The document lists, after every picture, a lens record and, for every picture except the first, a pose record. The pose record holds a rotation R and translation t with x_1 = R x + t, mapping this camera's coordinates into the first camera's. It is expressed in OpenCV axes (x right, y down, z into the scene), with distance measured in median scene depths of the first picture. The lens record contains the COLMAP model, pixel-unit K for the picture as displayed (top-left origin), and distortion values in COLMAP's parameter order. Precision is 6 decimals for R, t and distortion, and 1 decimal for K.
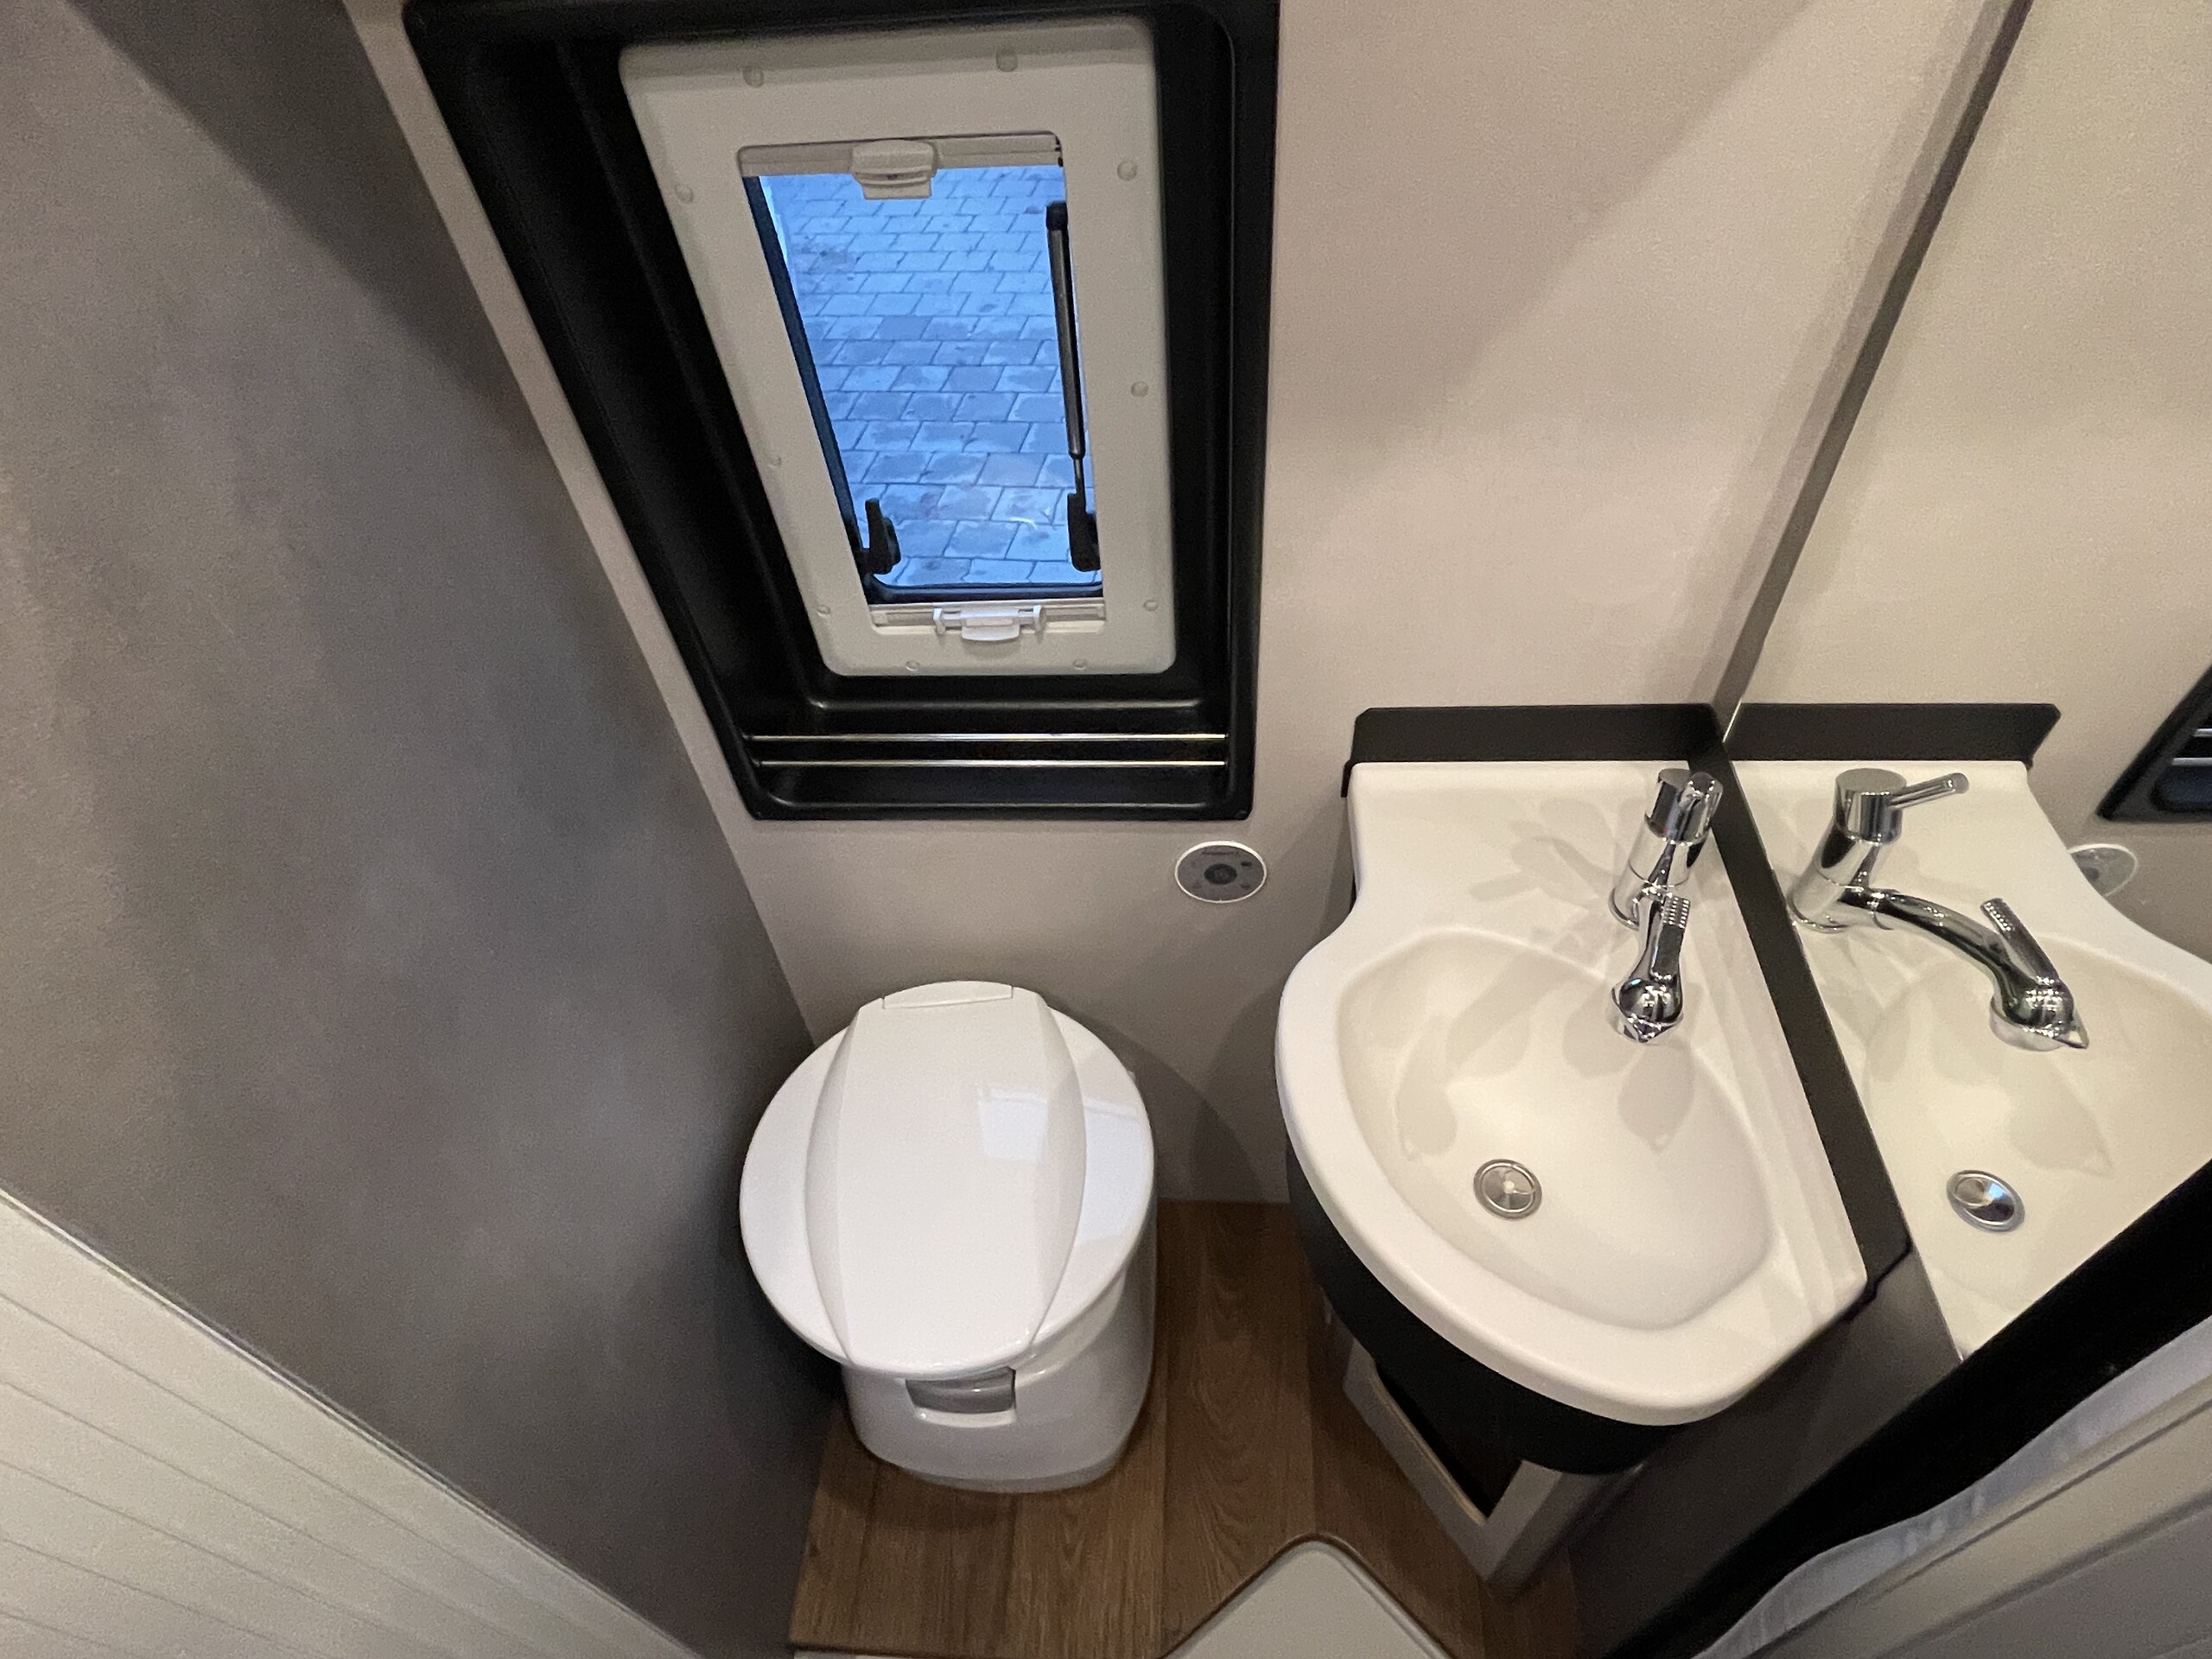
lens RADIAL K [[1250.4, 0, 1103.0], [0, 1250.4, 840.3], [0, 0, 1]] dist [-0.003886, -0.000536]
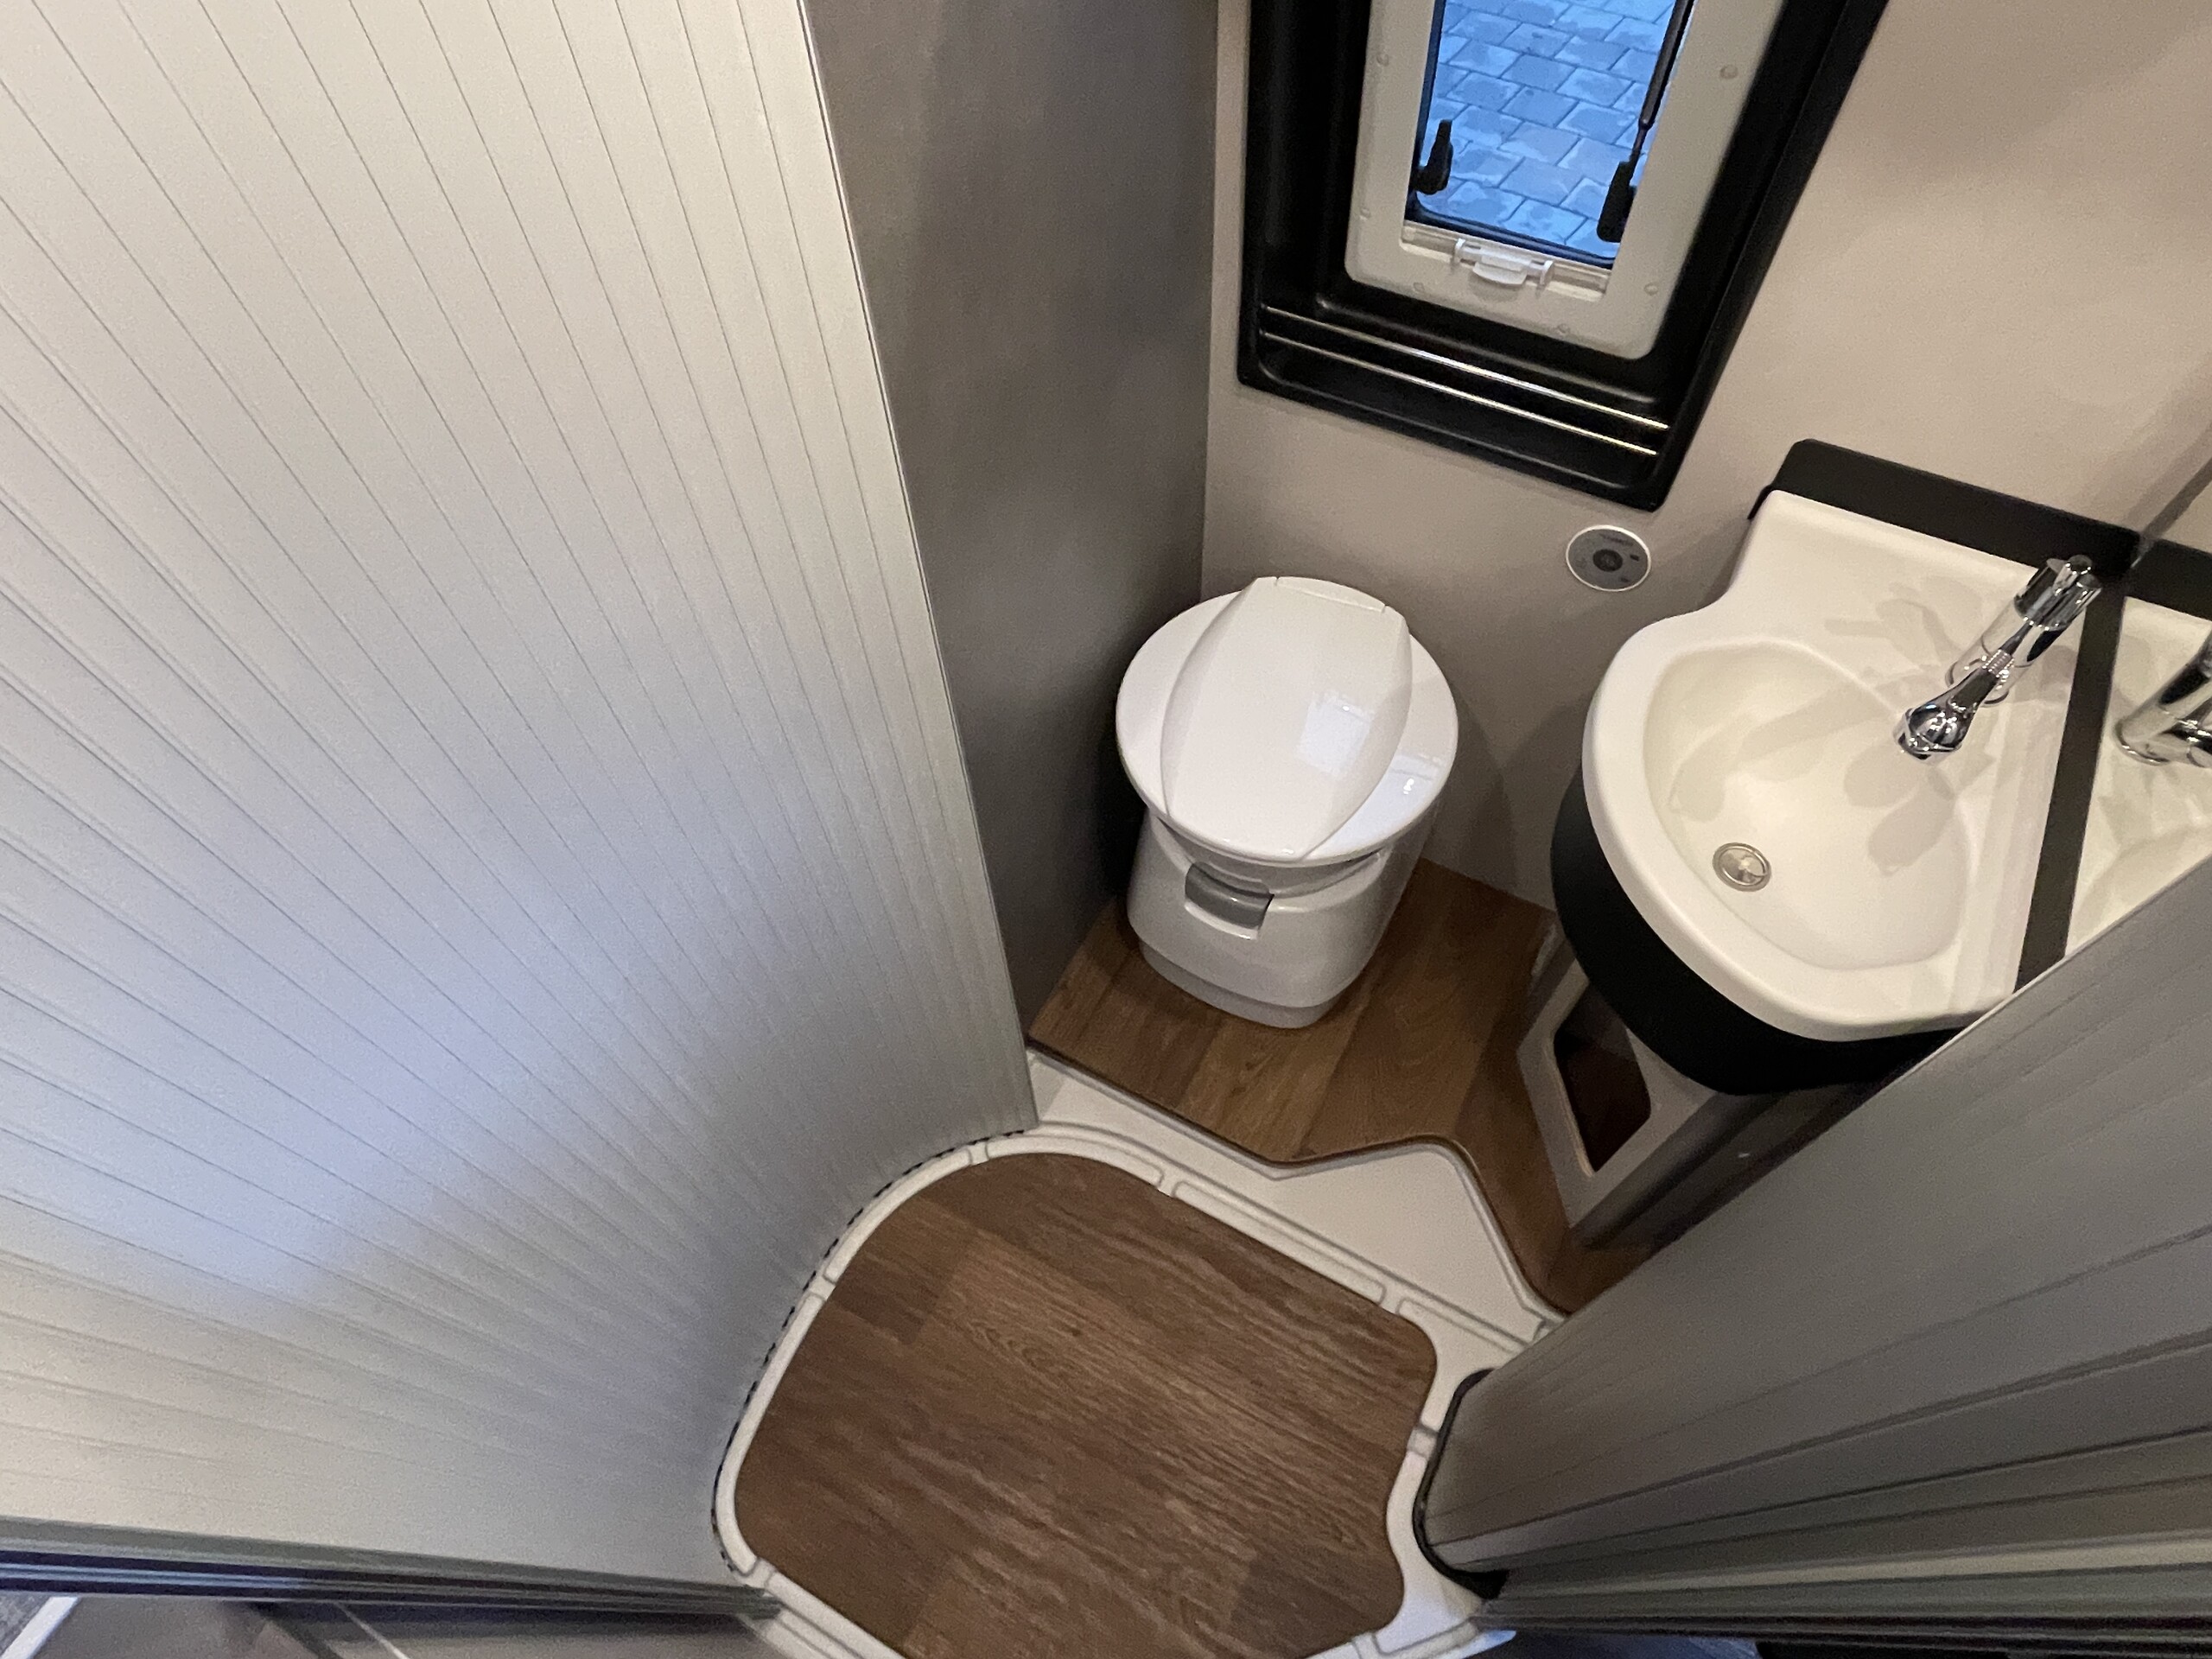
lens RADIAL K [[1250.4, 0, 1111.6], [0, 1250.4, 822.7], [0, 0, 1]] dist [-0.003886, -0.000536]
pose [[0.905558, 0.375547, -0.197302, 0.001642], [-0.328228, 0.914906, 0.234975, 0.135249], [0.268757, -0.148024, 0.951766, -0.237207]]
